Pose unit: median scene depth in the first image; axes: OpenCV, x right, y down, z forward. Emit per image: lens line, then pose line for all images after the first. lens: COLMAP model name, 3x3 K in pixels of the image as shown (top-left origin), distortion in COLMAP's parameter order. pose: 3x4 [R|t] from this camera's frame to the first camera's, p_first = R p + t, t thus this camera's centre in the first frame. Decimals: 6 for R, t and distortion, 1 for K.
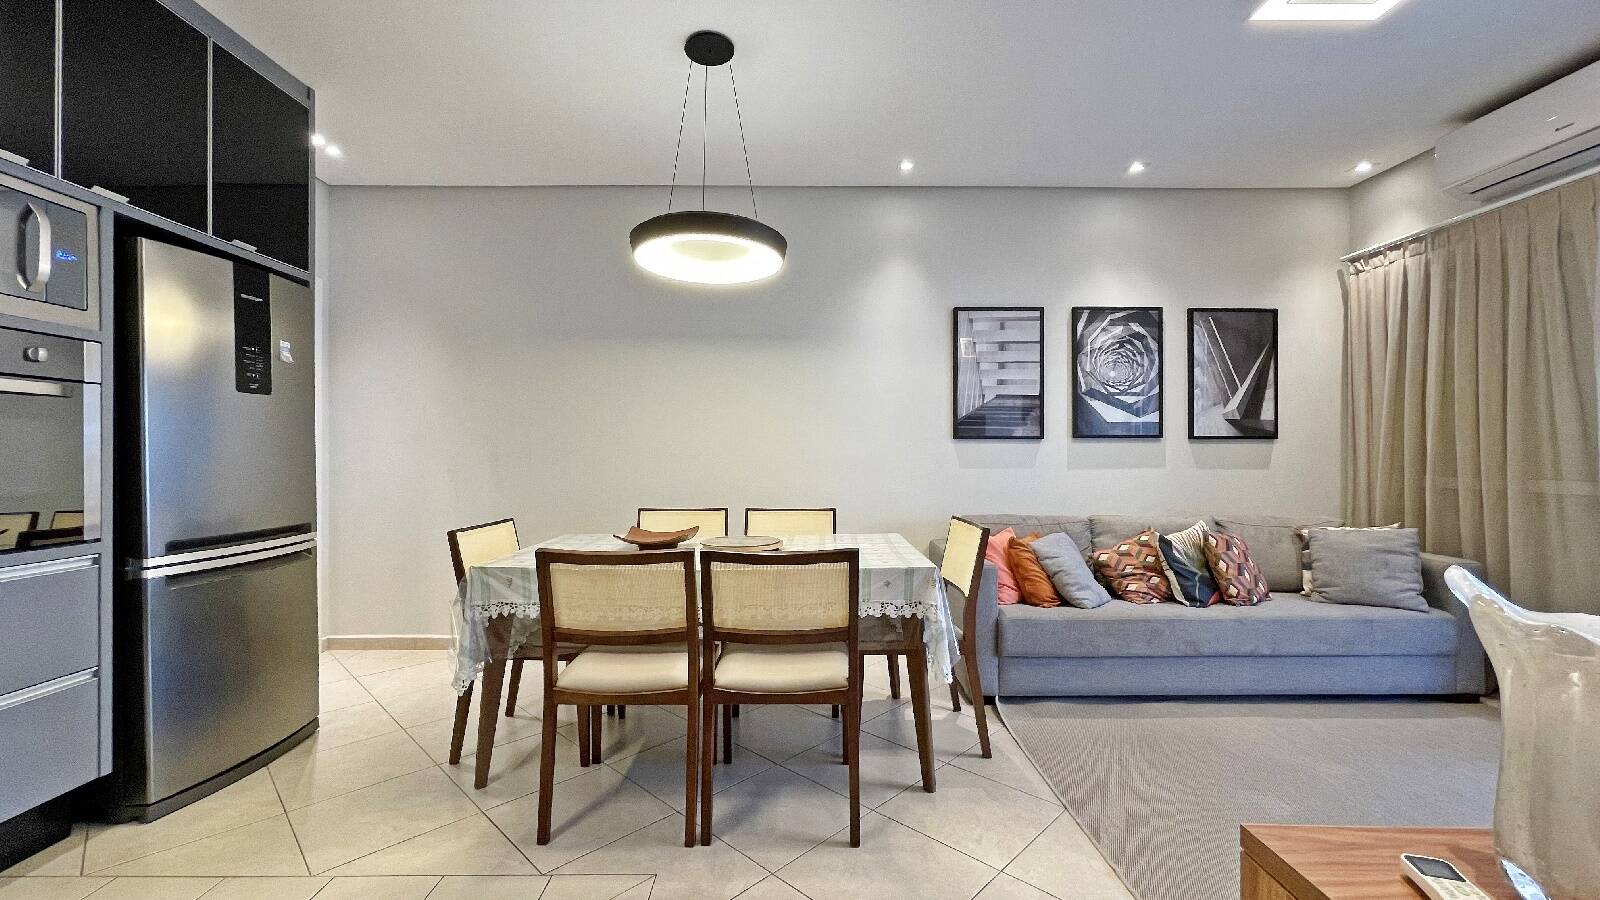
lens RADIAL K [[652.6, 0, 800.0], [0, 652.6, 450.0], [0, 0, 1]] dist [-0.010722, 0.010239]
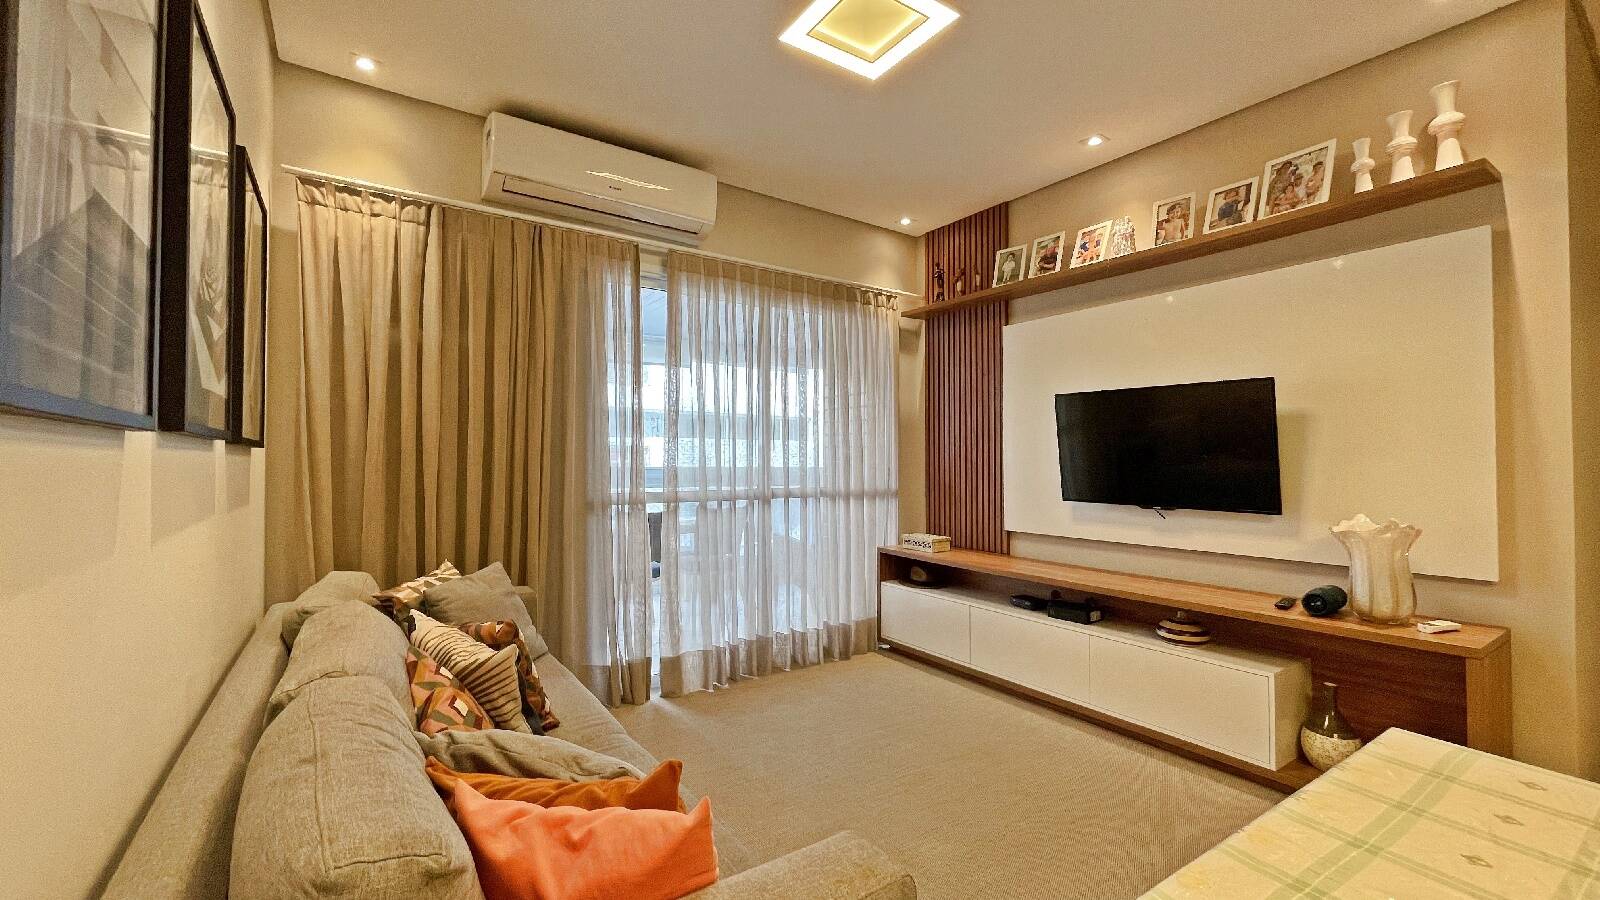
lens RADIAL K [[645.0, 0, 795.8], [0, 645.0, 447.8], [0, 0, 1]] dist [-0.001293, -0.000567]
pose [[-0.557362, 0.018307, 0.830068, 0.036407], [-0.005340, 0.999657, -0.025633, -0.005456], [-0.830252, -0.018719, -0.557073, 1.029947]]
